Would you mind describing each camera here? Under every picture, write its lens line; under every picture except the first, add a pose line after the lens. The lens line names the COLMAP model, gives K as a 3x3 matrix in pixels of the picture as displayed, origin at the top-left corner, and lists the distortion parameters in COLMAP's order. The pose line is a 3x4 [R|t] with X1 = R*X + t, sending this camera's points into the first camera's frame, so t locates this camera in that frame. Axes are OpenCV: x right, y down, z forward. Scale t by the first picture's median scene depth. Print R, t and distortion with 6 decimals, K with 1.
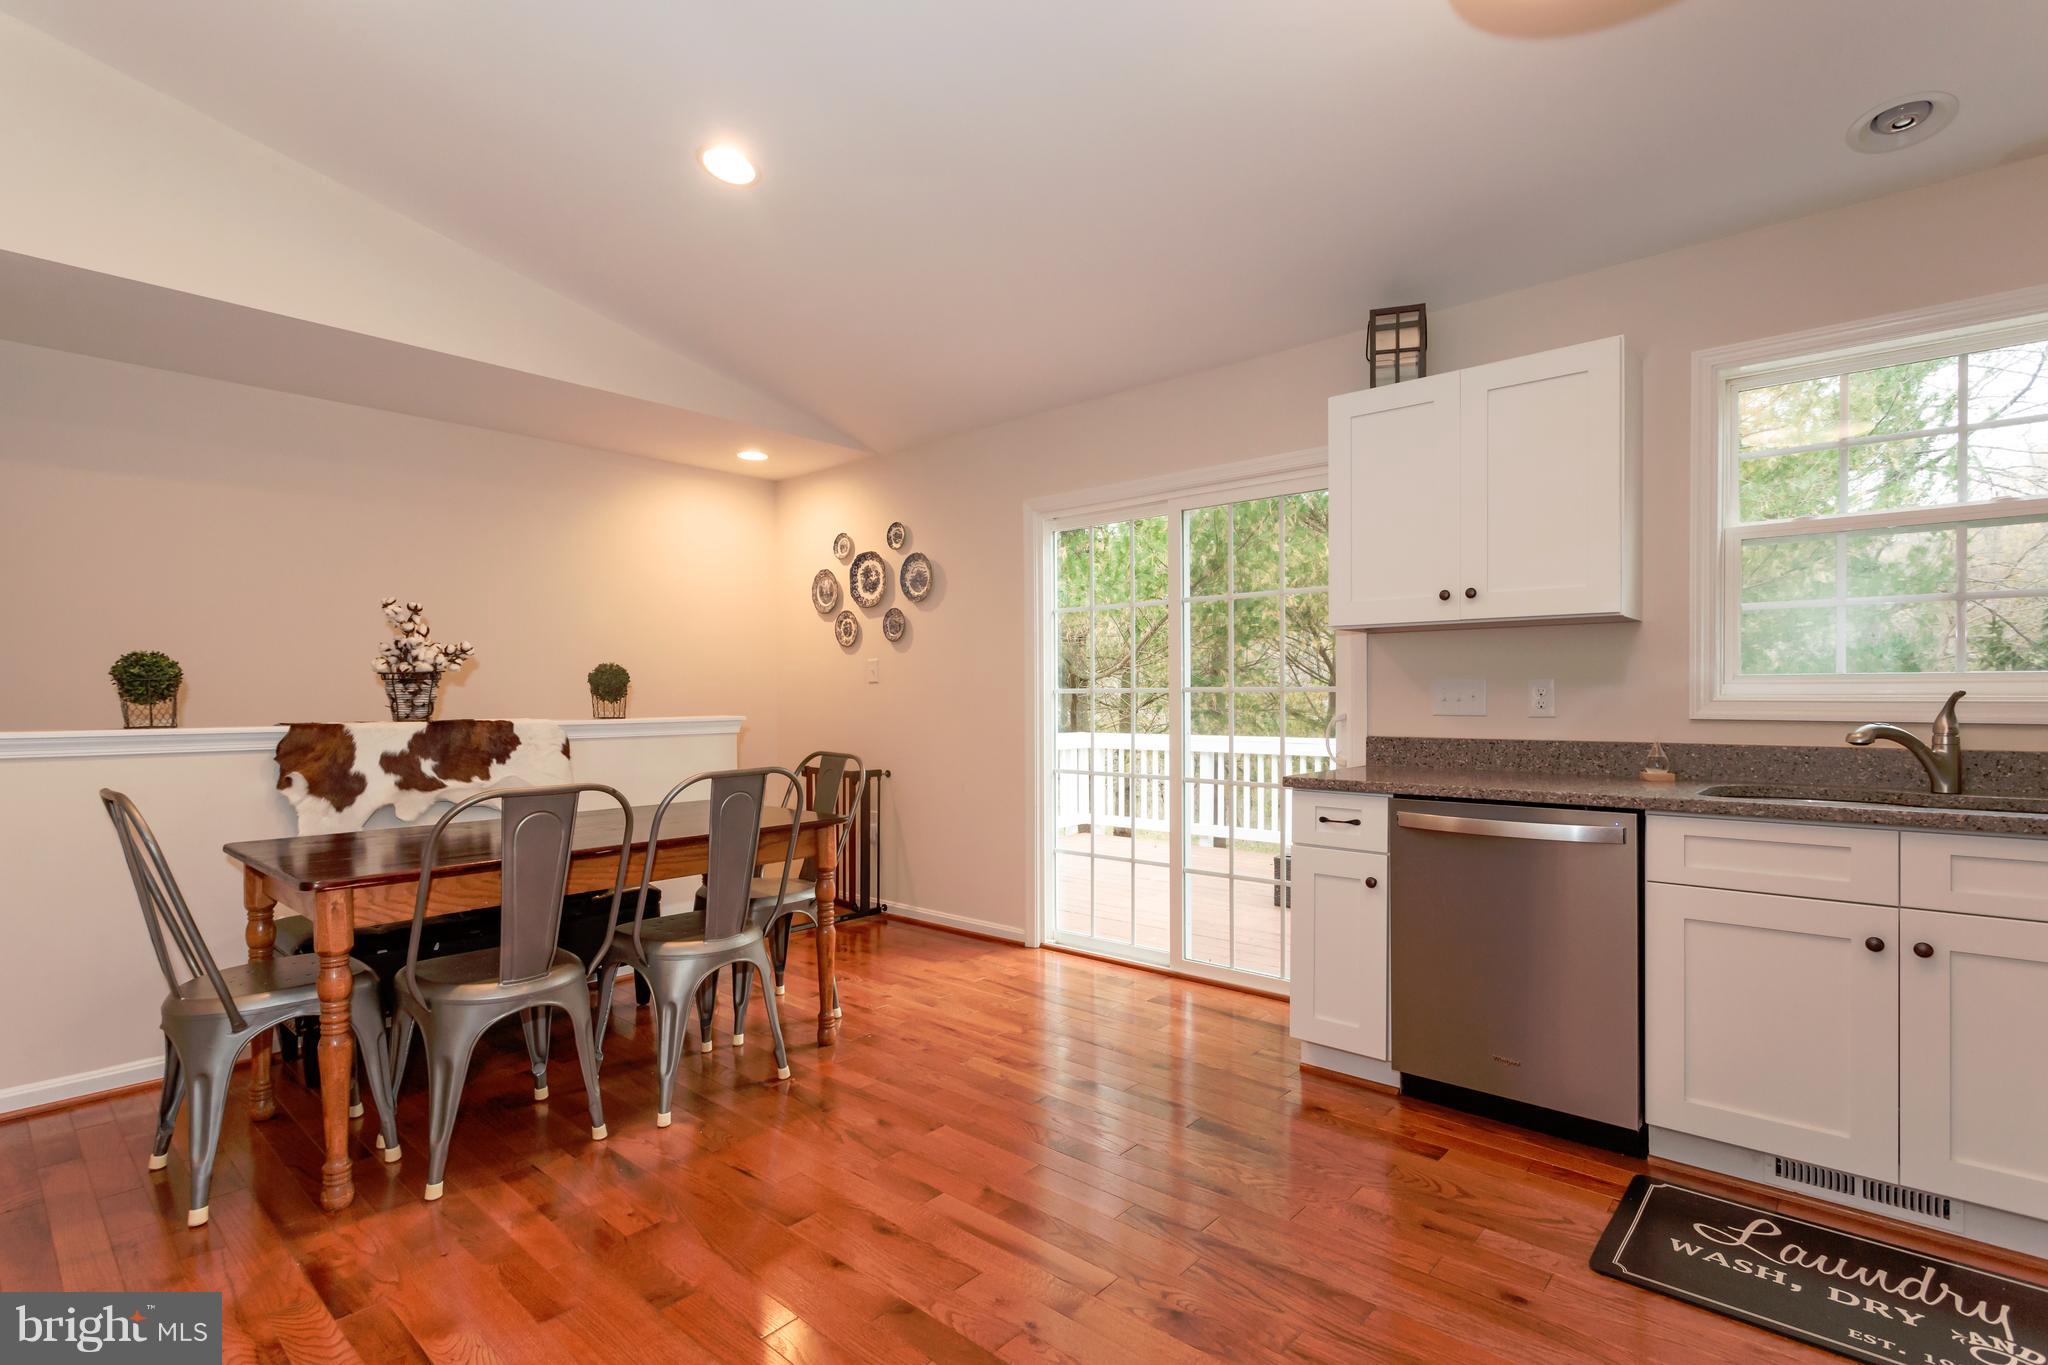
lens RADIAL K [[982.7, 0, 1023.4], [0, 982.7, 702.1], [0, 0, 1]] dist [-0.002254, -0.000200]
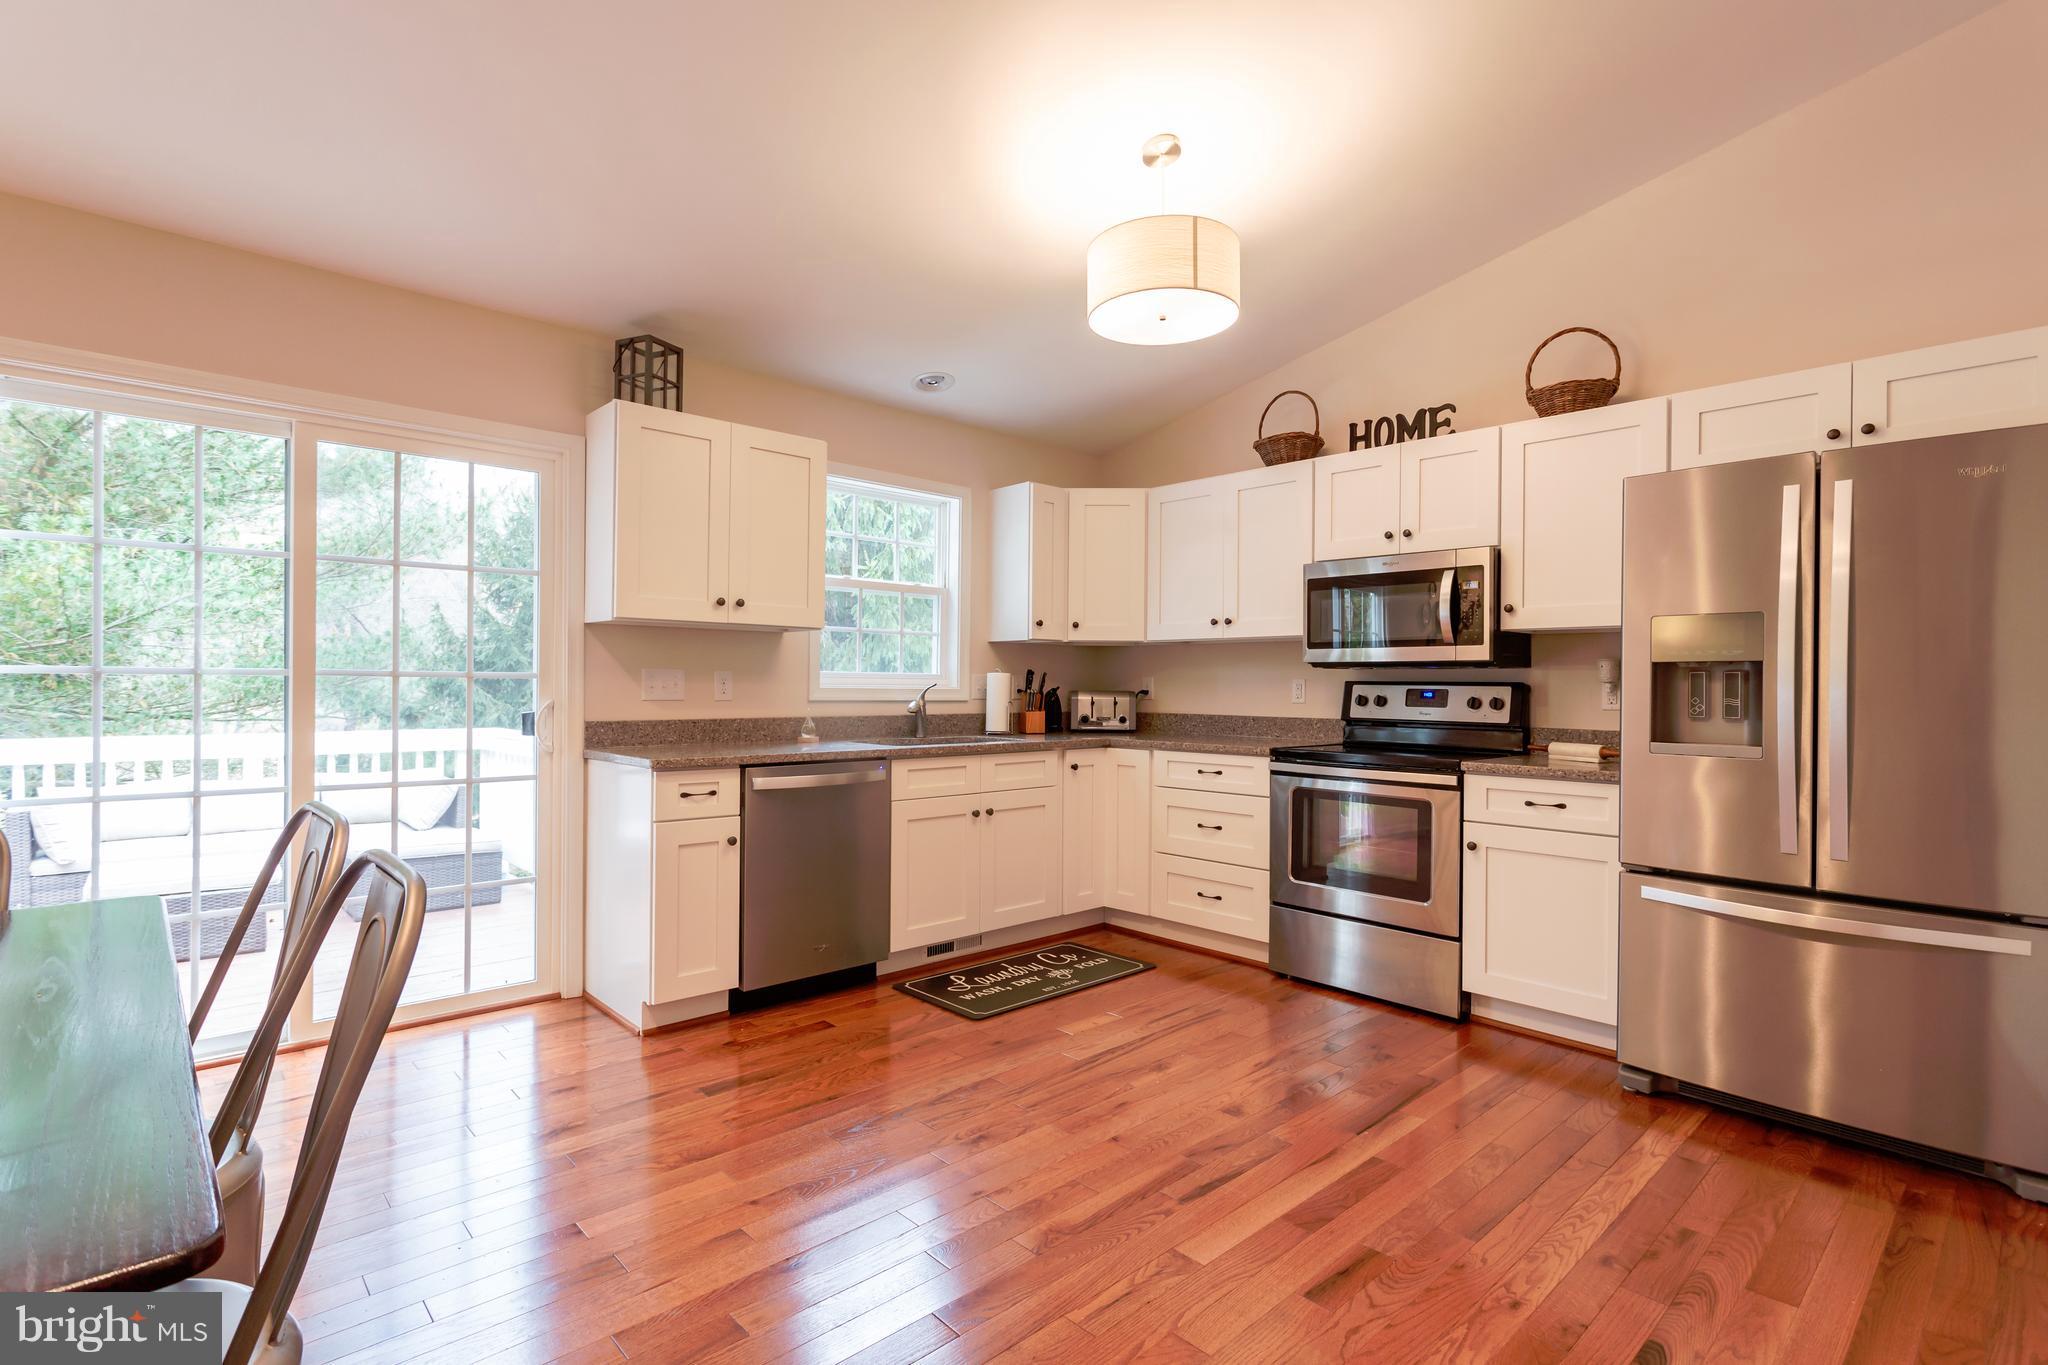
lens RADIAL K [[979.2, 0, 1024.0], [0, 979.2, 682.5], [0, 0, 1]] dist [0.002460, 0.000190]
pose [[0.094871, 0.005953, 0.995472, -0.638504], [-0.001619, 0.999982, -0.005826, -0.001644], [-0.995488, -0.001059, 0.094879, 0.430809]]
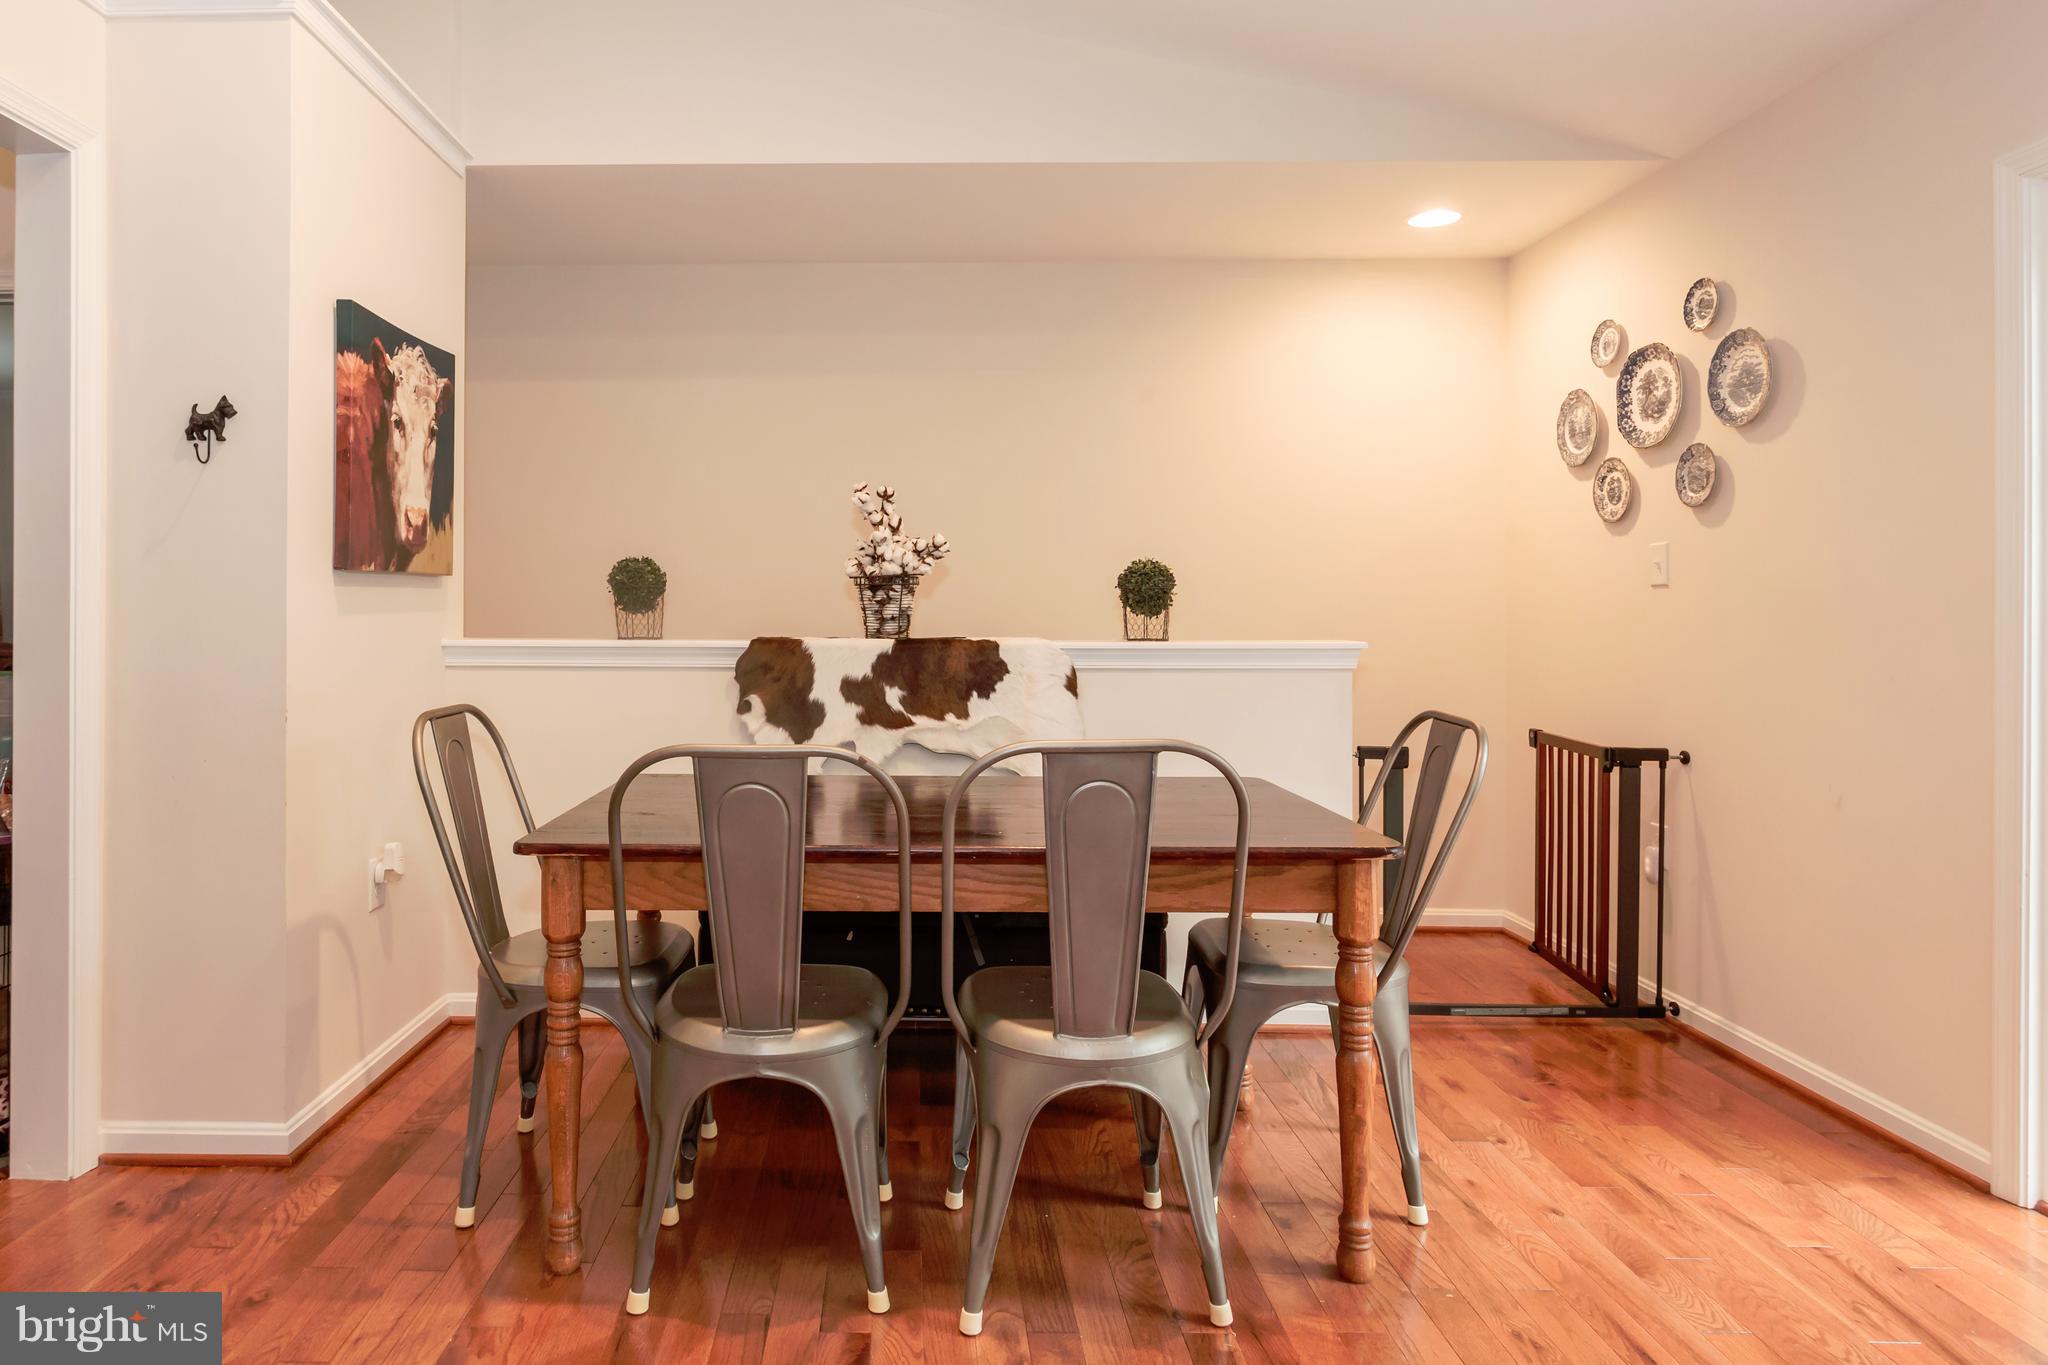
lens RADIAL K [[1208.9, 0, 897.3], [0, 1208.9, 613.4], [0, 0, 1]] dist [0.003580, 0.001344]
pose [[0.652702, 0.007085, -0.757581, 0.118111], [-0.010918, 0.999940, -0.000054, -0.000380], [0.757536, 0.008306, 0.652741, 0.375582]]
